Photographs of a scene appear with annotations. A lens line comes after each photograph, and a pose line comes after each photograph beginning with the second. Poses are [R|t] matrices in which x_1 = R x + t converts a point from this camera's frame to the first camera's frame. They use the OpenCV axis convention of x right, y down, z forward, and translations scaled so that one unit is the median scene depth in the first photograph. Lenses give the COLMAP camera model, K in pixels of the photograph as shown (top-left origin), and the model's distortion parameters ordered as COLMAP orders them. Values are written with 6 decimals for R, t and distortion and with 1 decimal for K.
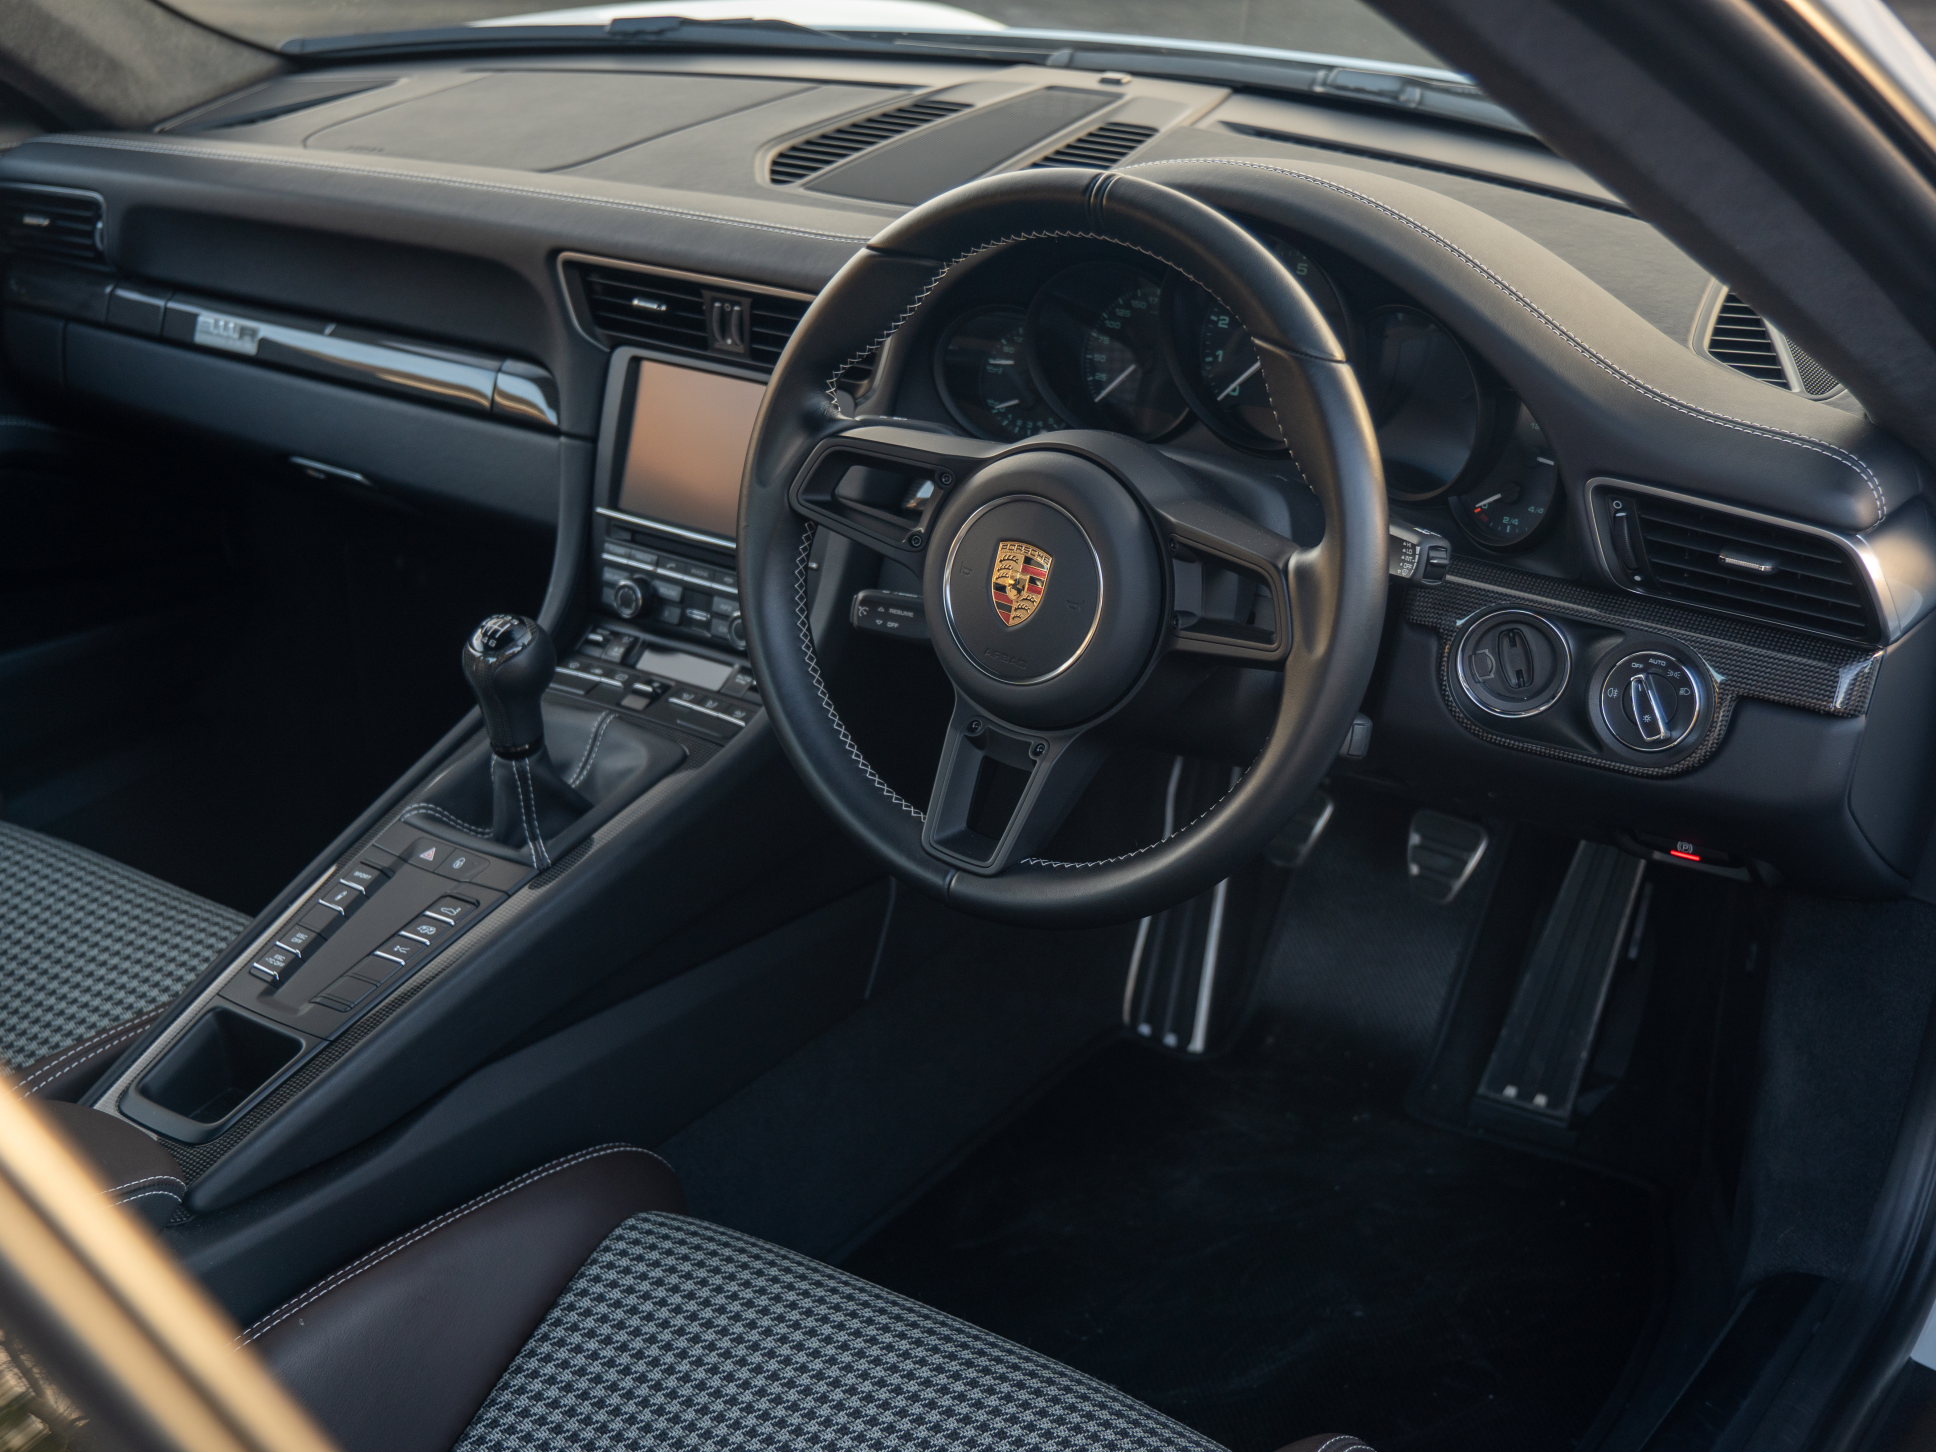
lens RADIAL K [[2378.7, 0, 967.8], [0, 2378.7, 754.9], [0, 0, 1]] dist [0.018886, 0.112143]
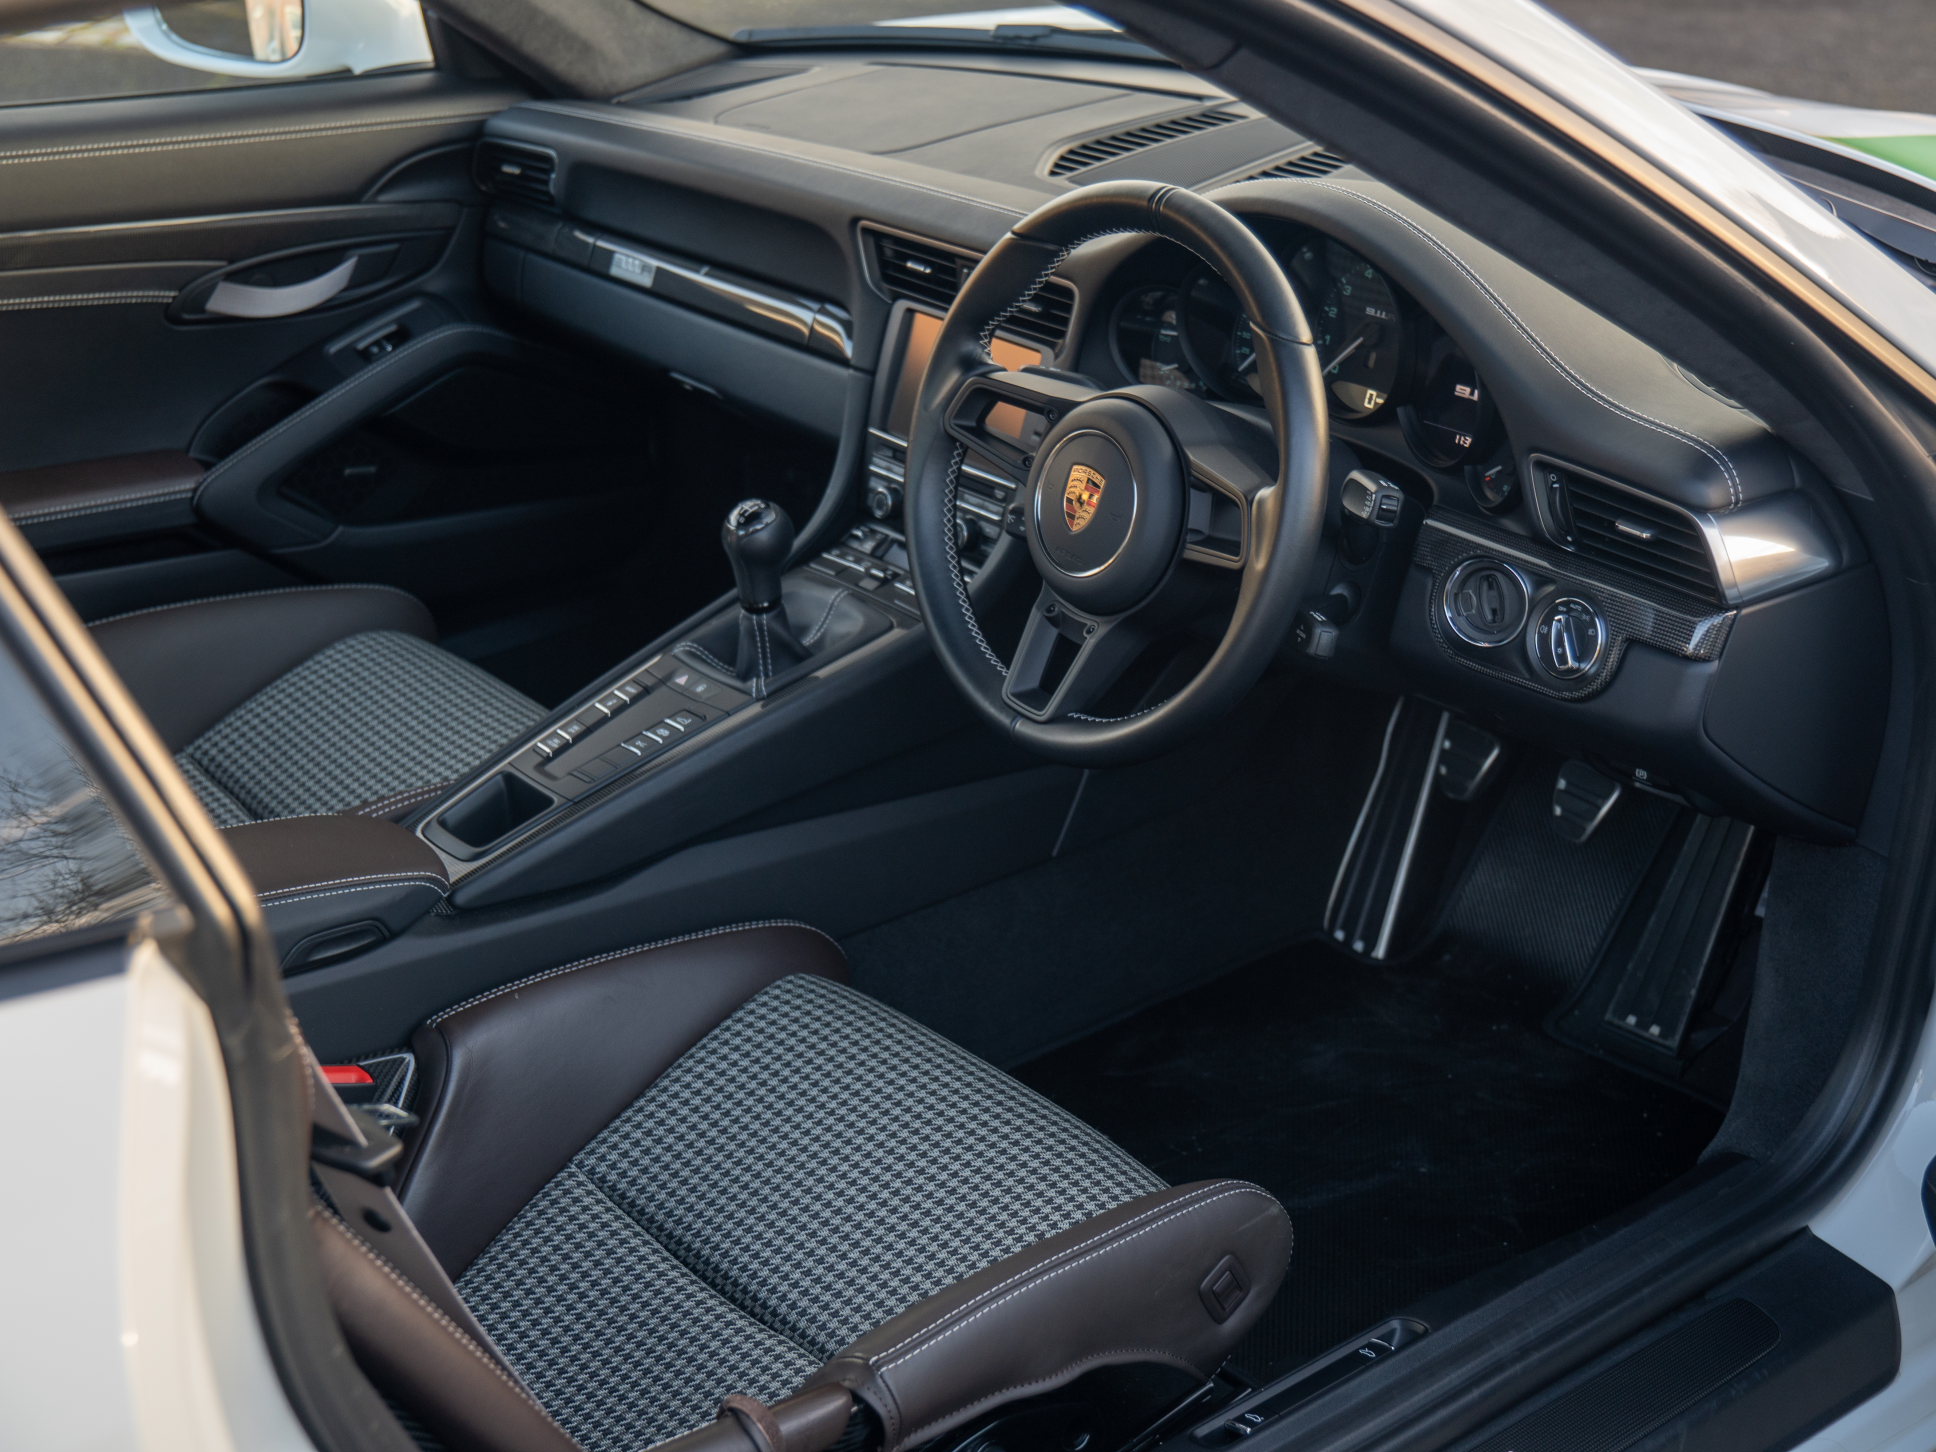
lens RADIAL K [[2370.6, 0, 968.0], [0, 2370.6, 726.0], [0, 0, 1]] dist [0.022306, -0.009685]
pose [[0.970447, 0.111137, -0.214199, 0.178599], [-0.111298, 0.993722, 0.011344, 0.030912], [0.214115, 0.012831, 0.976724, -0.193788]]
